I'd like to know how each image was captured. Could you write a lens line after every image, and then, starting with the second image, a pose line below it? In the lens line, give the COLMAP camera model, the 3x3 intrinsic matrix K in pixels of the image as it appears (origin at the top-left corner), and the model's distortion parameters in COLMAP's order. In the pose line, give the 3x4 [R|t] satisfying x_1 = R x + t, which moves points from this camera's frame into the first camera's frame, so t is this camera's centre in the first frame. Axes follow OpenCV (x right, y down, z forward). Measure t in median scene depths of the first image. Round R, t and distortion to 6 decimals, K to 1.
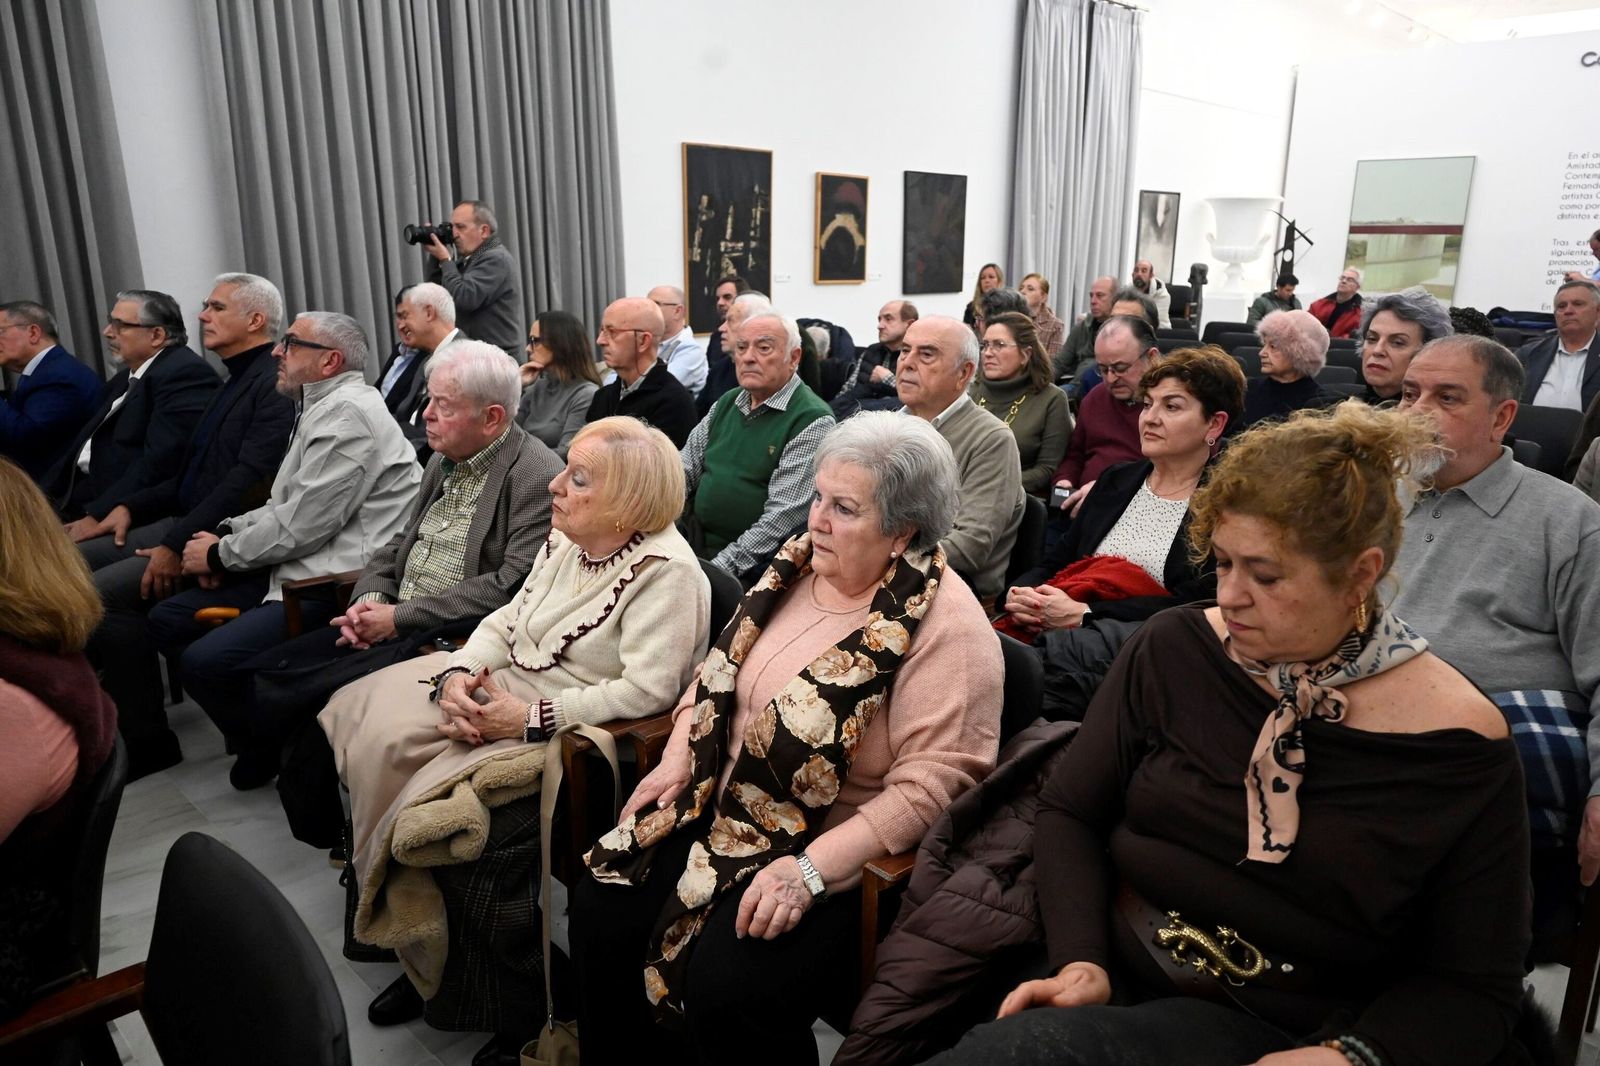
lens RADIAL K [[1066.7, 0, 813.8], [0, 1066.7, 528.1], [0, 0, 1]] dist [0.007033, -0.004316]
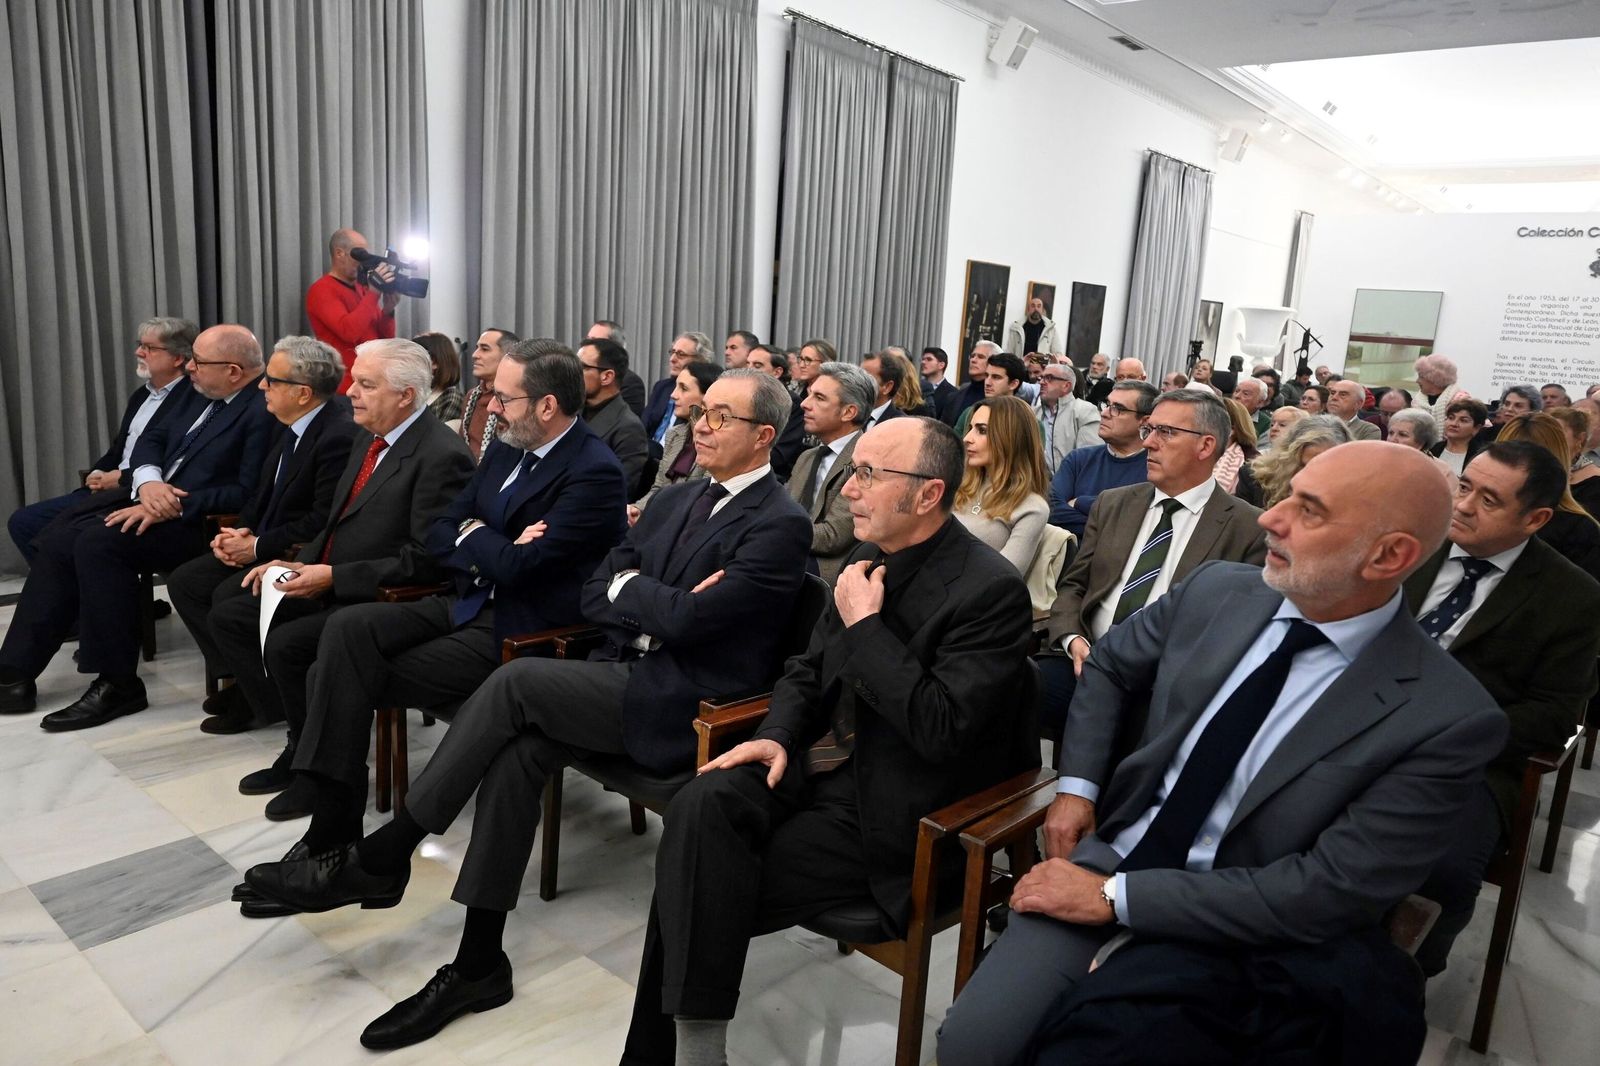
lens RADIAL K [[1066.7, 0, 808.5], [0, 1066.7, 517.6], [0, 0, 1]] dist [0.007033, -0.004316]
pose [[0.996359, 0.047710, 0.070654, -0.300279], [-0.042827, 0.996691, -0.069081, 0.080226], [-0.073716, 0.065804, 0.995106, -0.318639]]
